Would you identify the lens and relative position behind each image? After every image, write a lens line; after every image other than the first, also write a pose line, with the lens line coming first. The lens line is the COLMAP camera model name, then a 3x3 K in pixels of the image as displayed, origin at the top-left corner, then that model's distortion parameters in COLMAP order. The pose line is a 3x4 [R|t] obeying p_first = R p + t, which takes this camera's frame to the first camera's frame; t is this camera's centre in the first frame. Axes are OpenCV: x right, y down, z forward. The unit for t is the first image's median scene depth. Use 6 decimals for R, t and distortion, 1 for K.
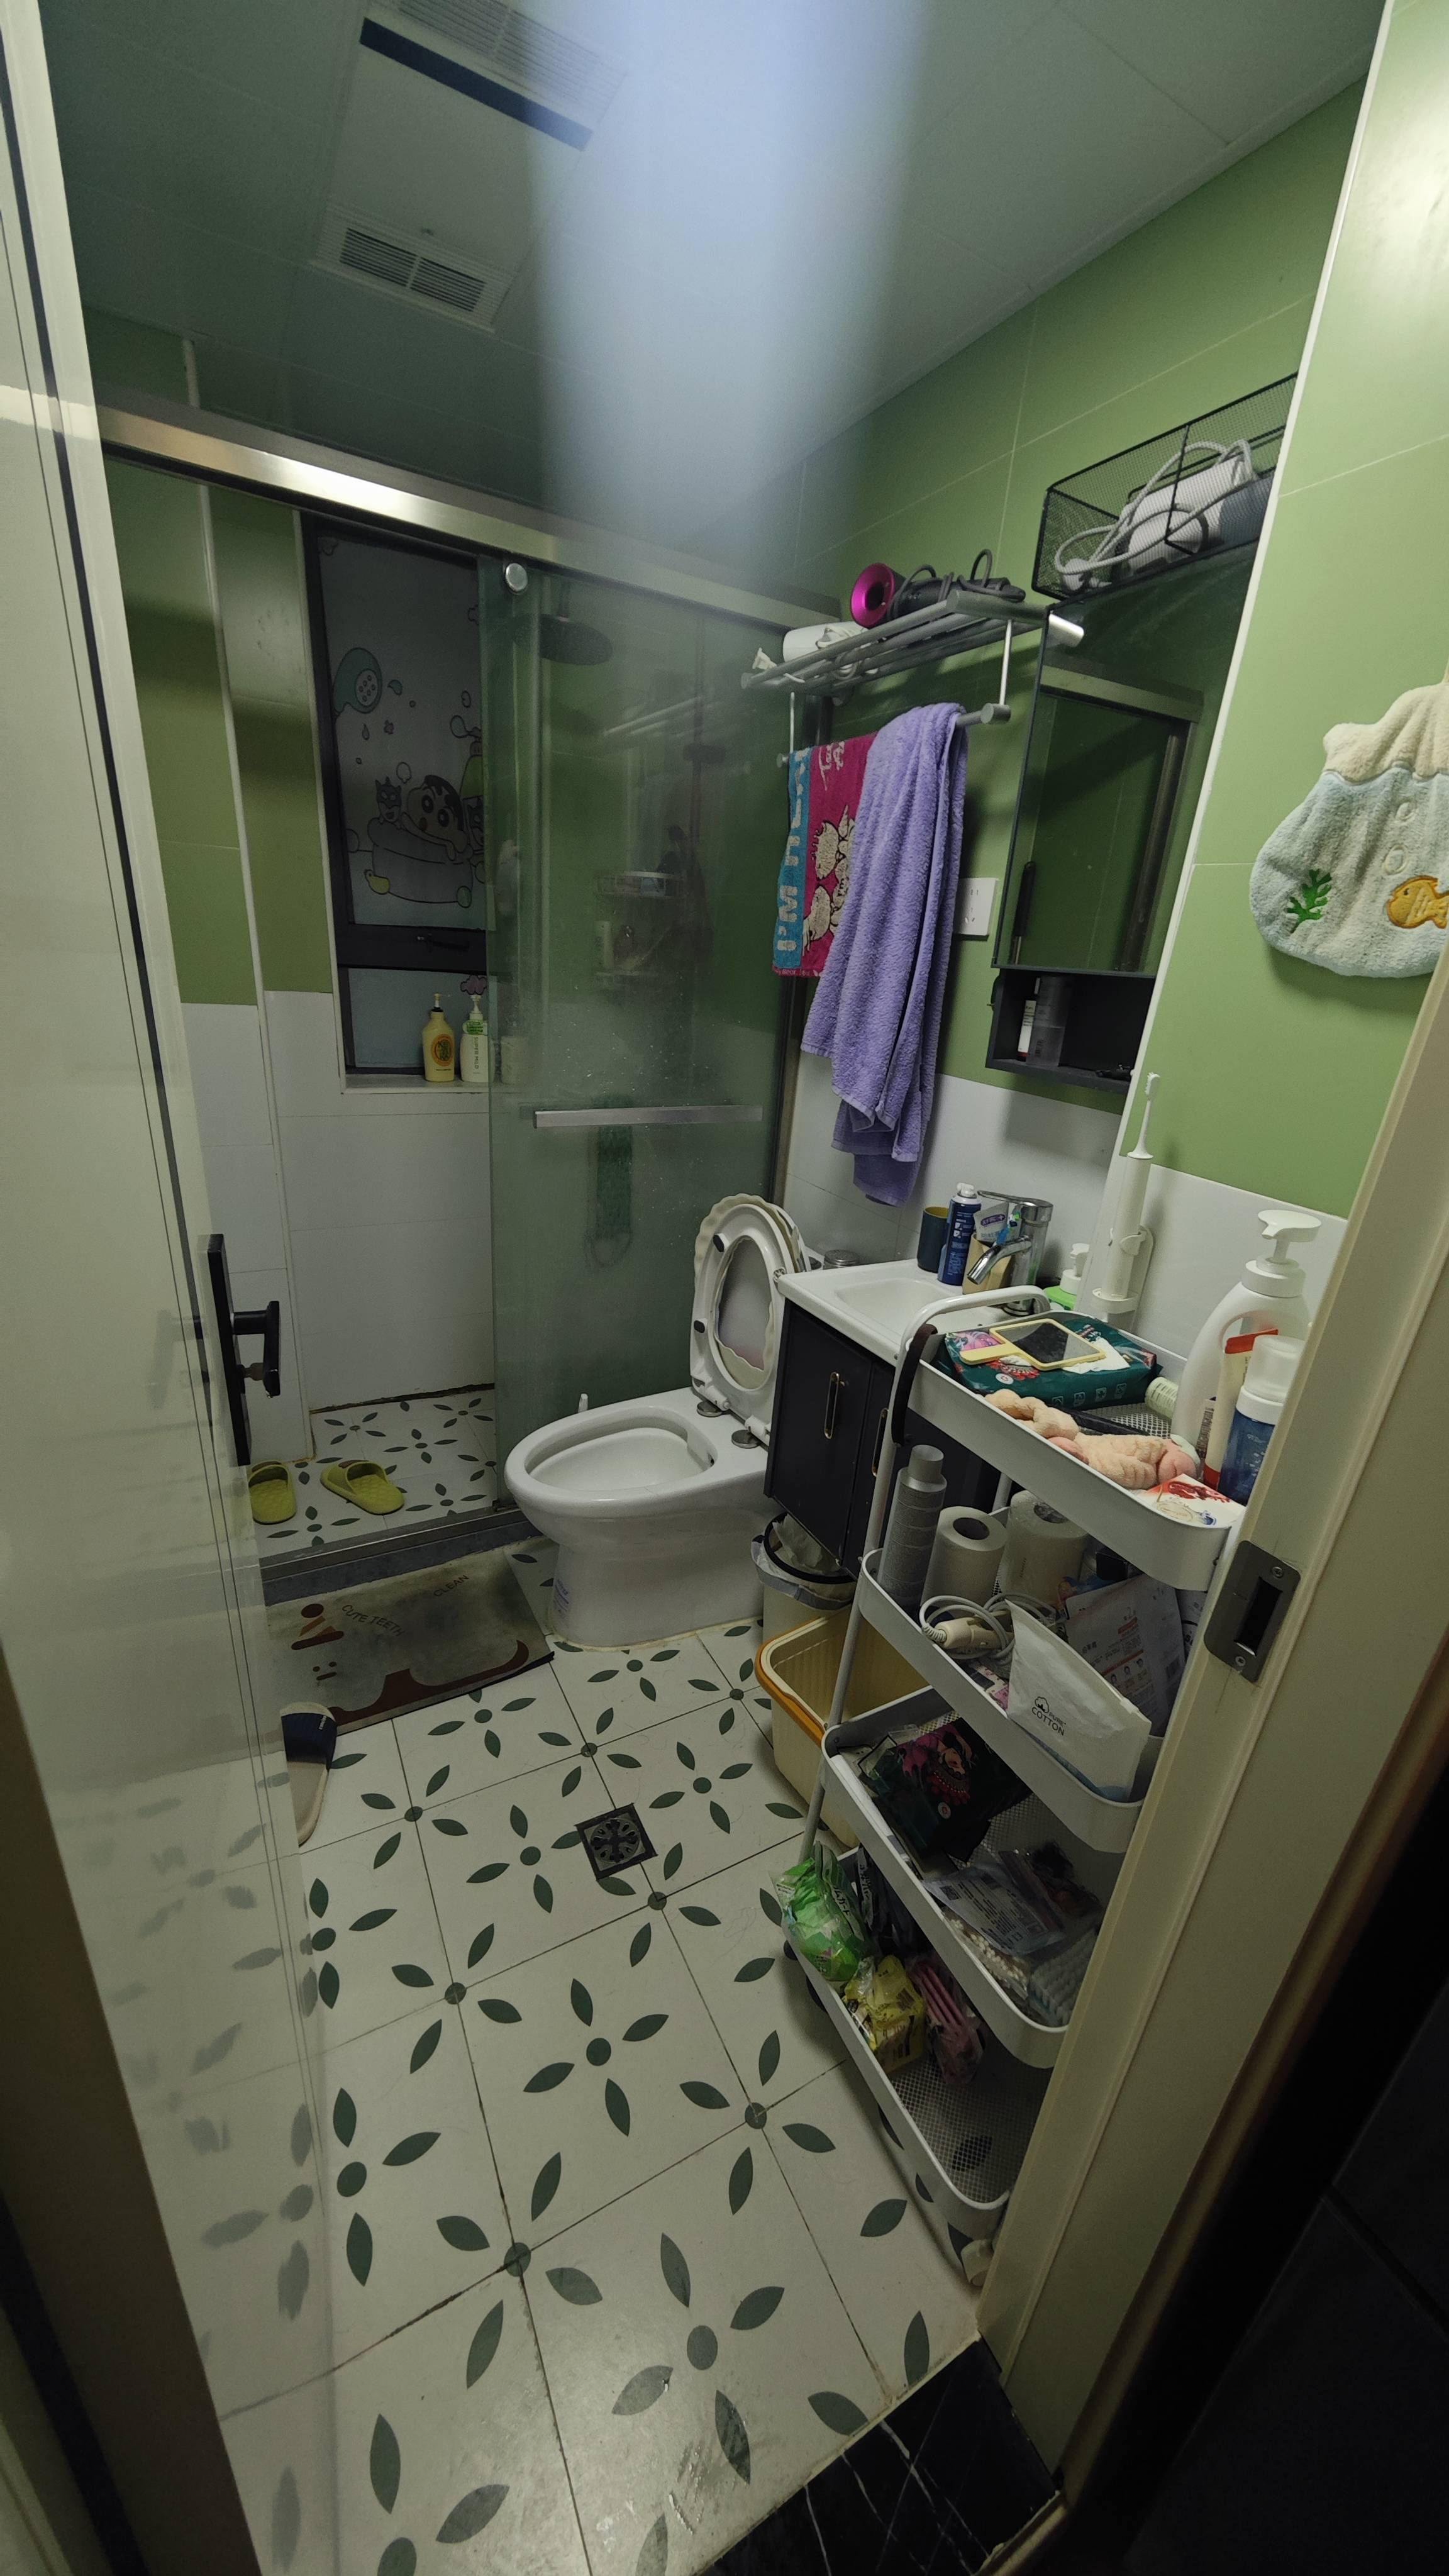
lens RADIAL K [[925.8, 0, 728.7], [0, 925.8, 1282.0], [0, 0, 1]] dist [0.002103, -0.000103]
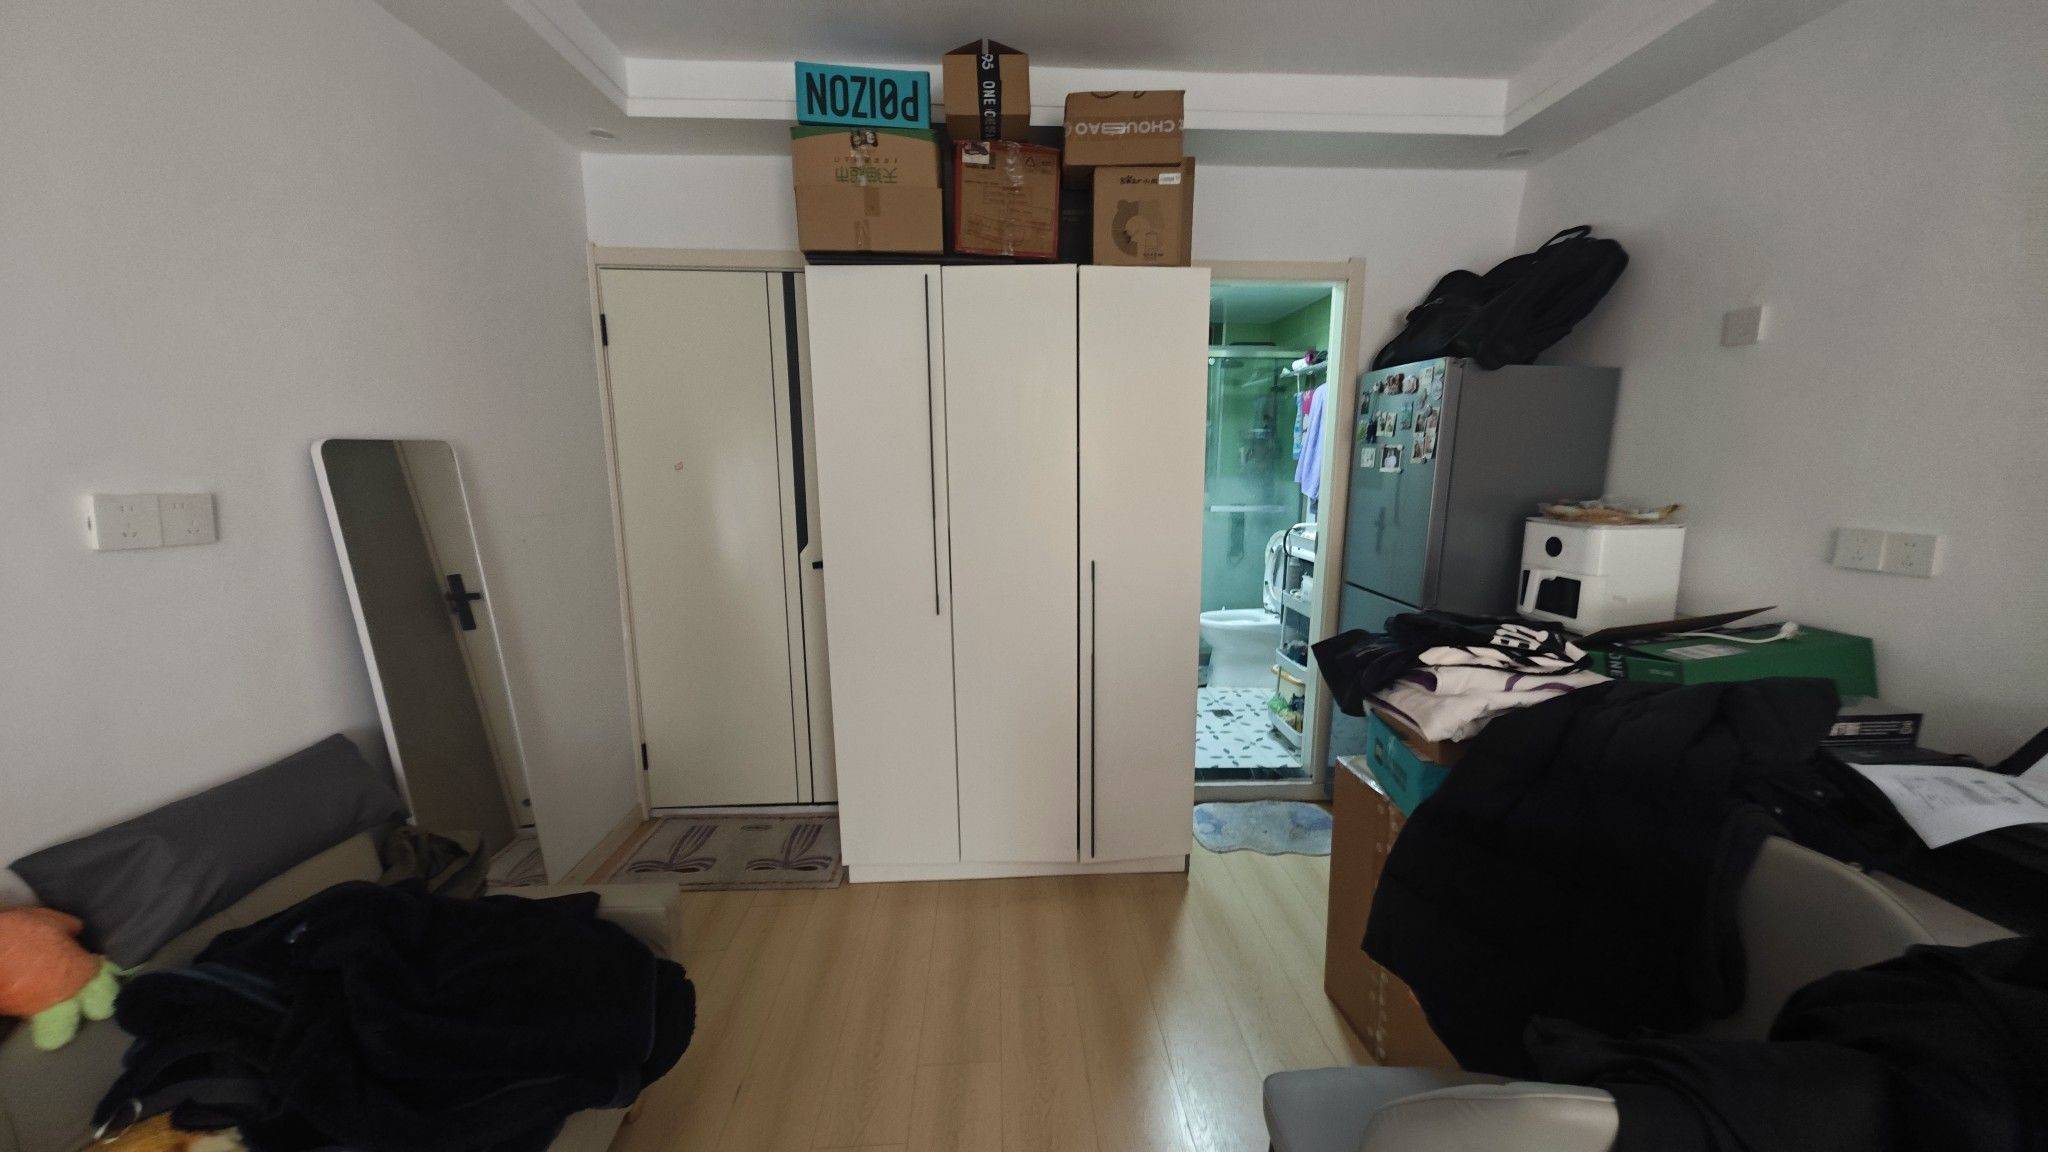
lens RADIAL K [[736.0, 0, 1031.2], [0, 736.0, 574.5], [0, 0, 1]] dist [0.002103, -0.000103]
pose [[0.897003, 0.007119, -0.441967, 0.270669], [-0.102162, 0.976138, -0.191620, 0.451328], [0.430057, 0.217036, 0.876326, -1.082666]]
